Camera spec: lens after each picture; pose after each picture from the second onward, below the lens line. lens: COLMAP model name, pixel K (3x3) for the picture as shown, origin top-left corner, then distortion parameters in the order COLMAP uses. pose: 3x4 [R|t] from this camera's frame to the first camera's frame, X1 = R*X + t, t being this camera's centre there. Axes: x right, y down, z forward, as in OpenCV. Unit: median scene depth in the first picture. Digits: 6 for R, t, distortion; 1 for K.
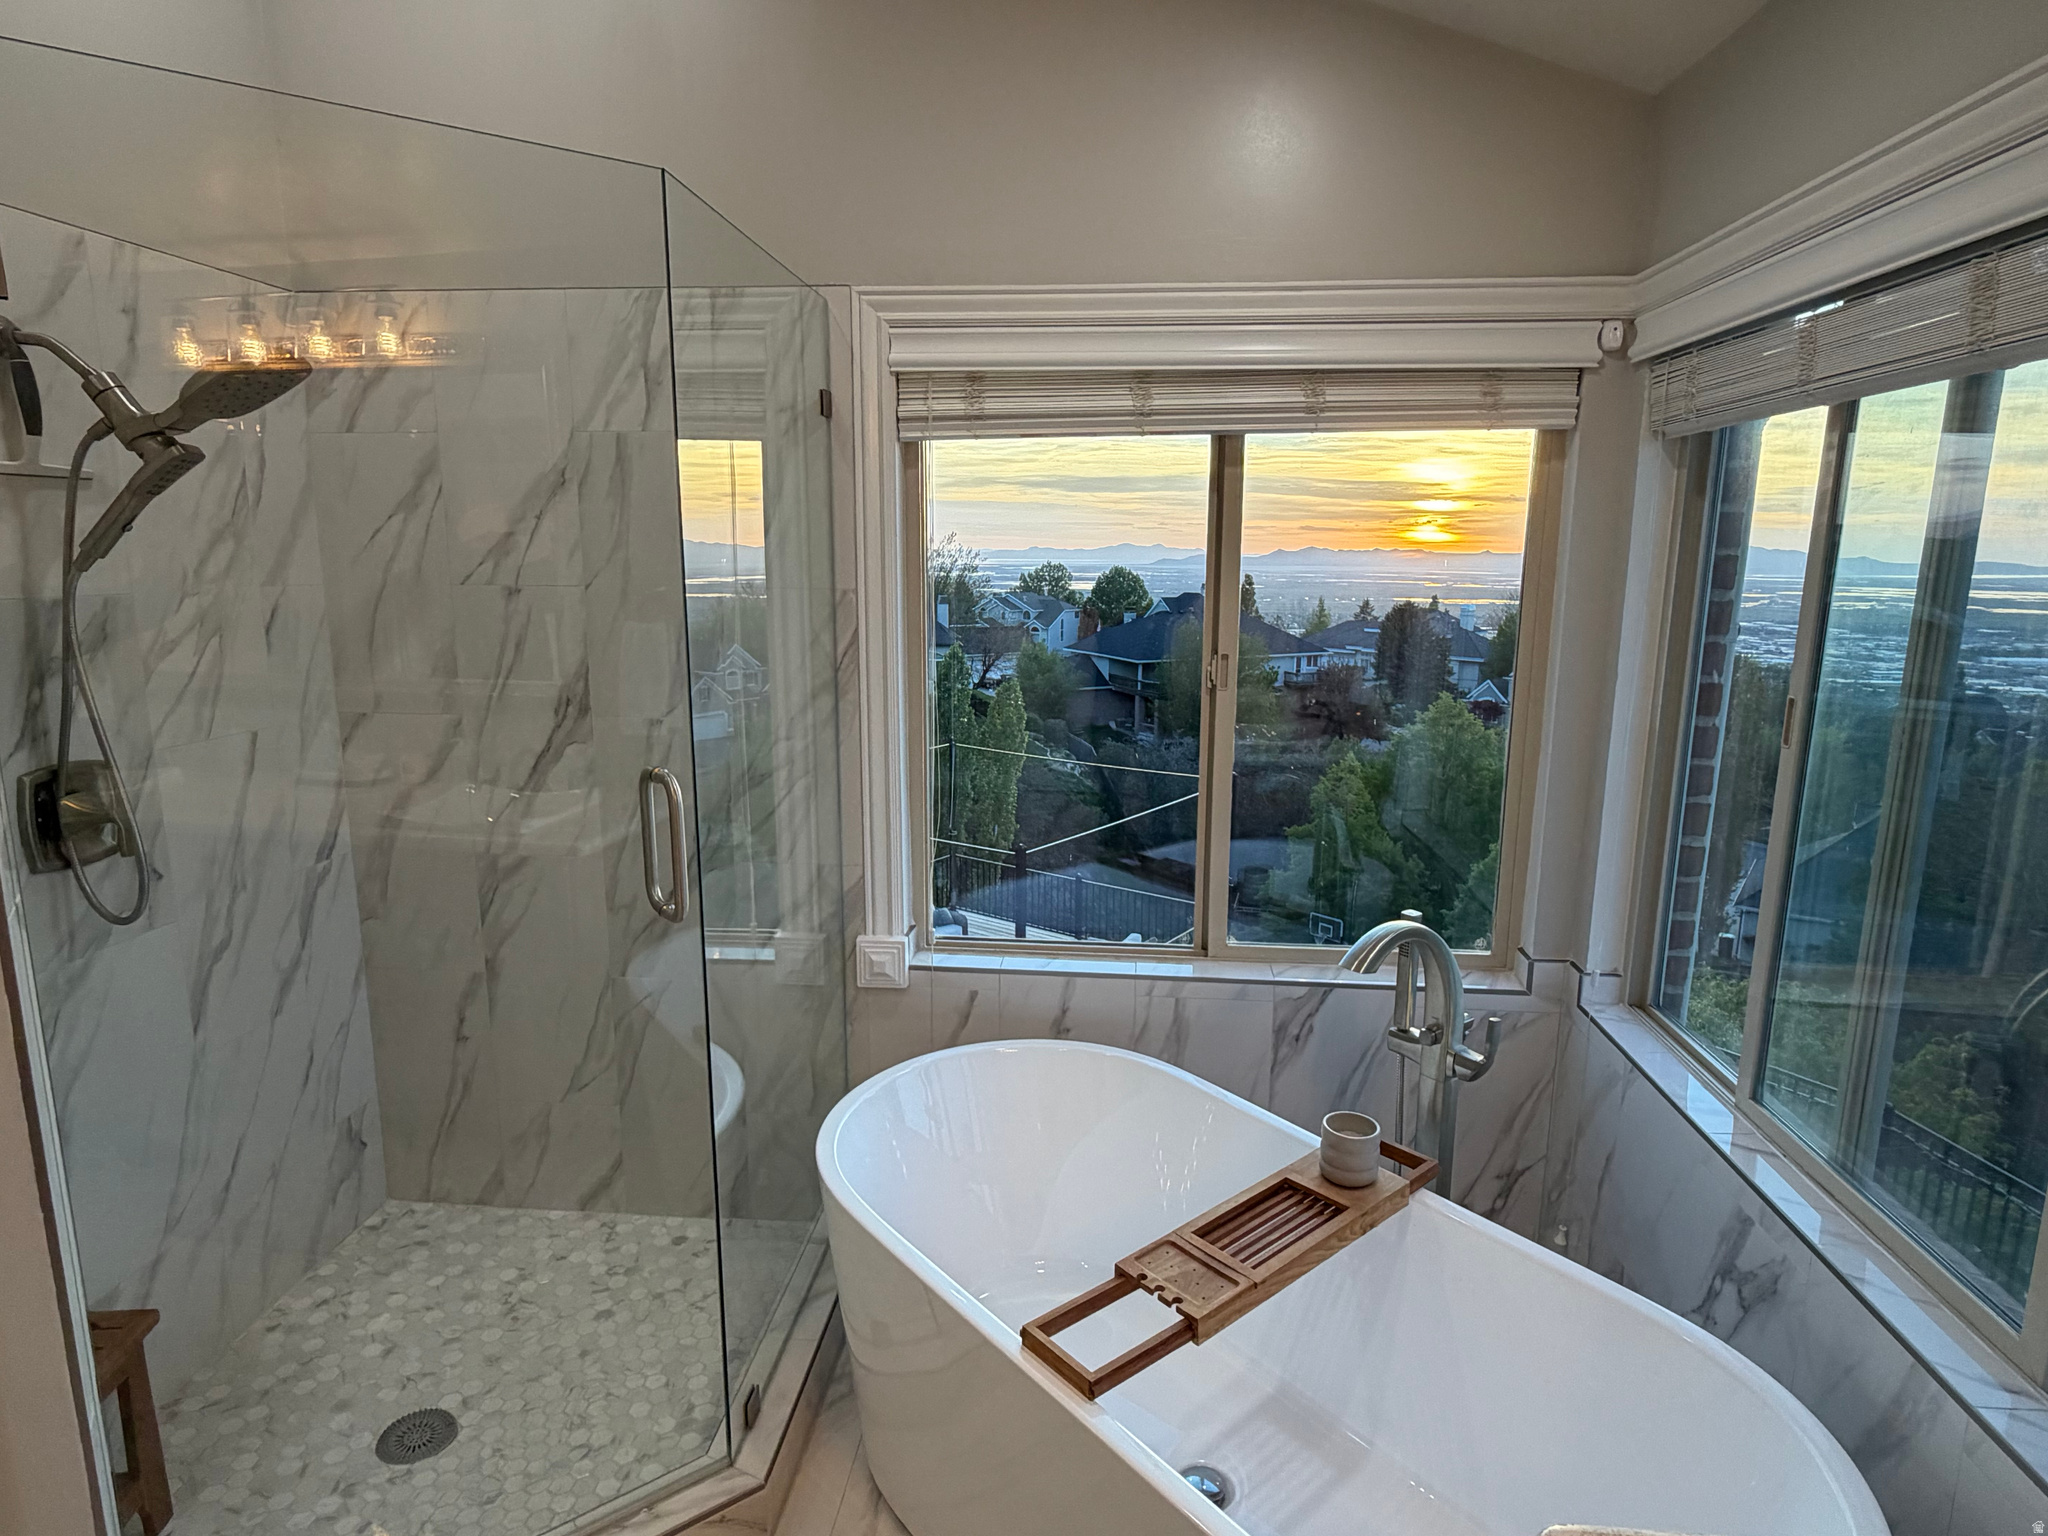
lens RADIAL K [[1148.5, 0, 1025.0], [0, 1148.5, 762.0], [0, 0, 1]] dist [-0.000167, 0.001516]
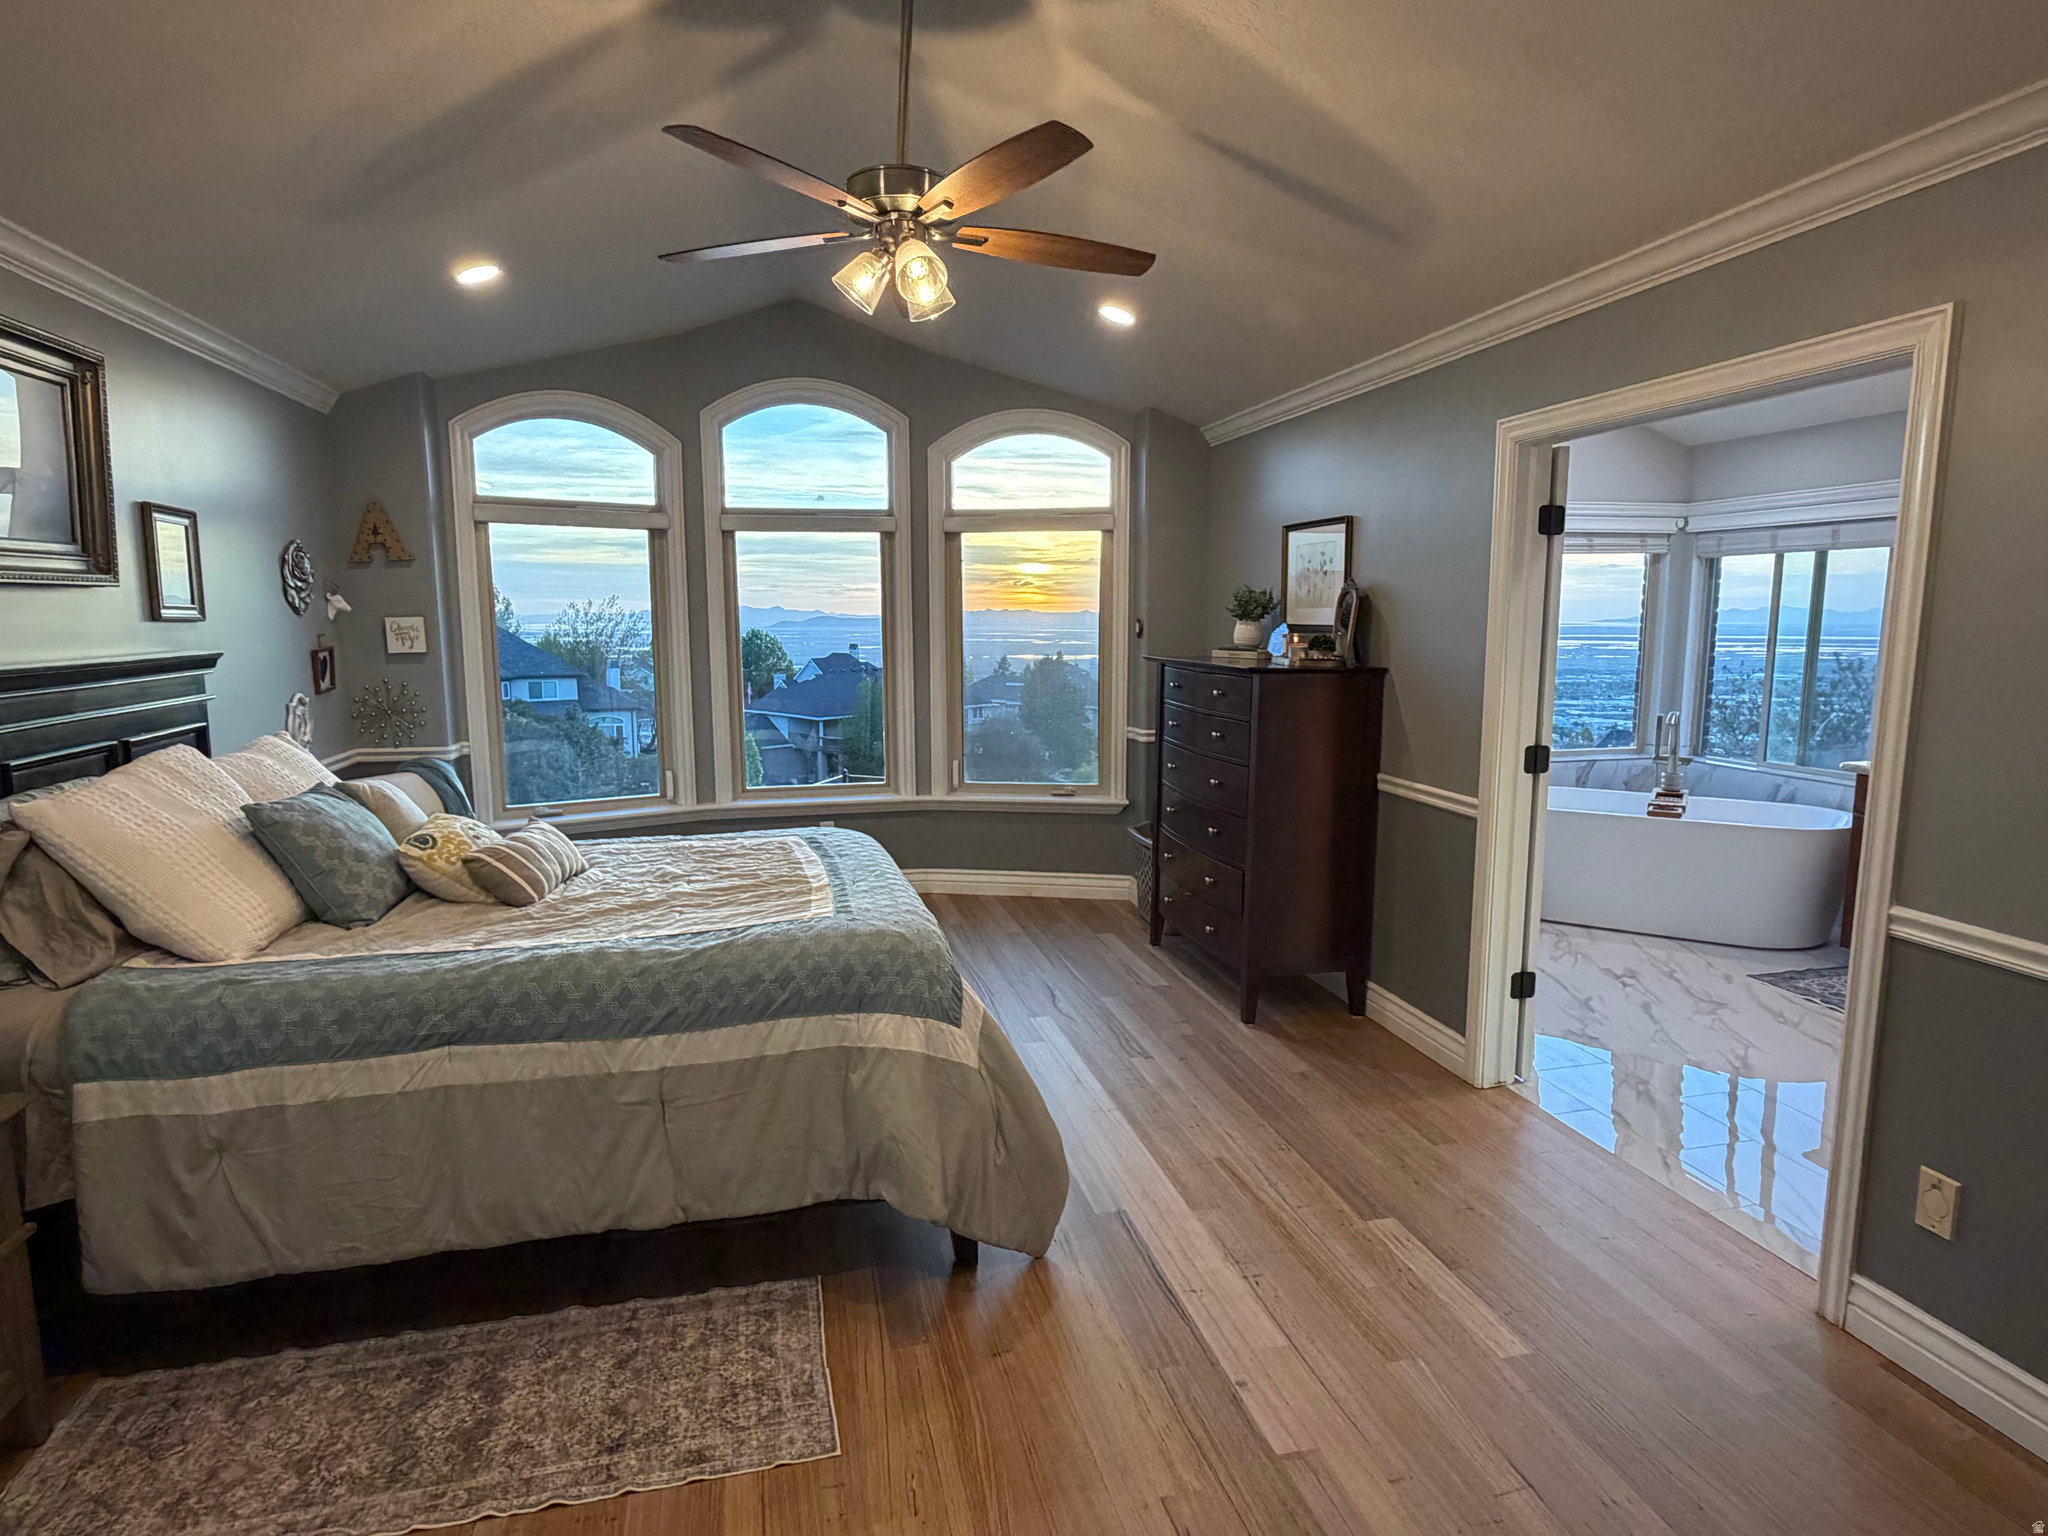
lens RADIAL K [[1148.5, 0, 1015.8], [0, 1148.5, 770.7], [0, 0, 1]] dist [-0.000167, 0.001516]
pose [[0.950504, -0.052089, 0.306315, -1.920252], [0.065867, 0.997221, -0.034809, 0.236539], [-0.303650, 0.053262, 0.951294, -1.175270]]
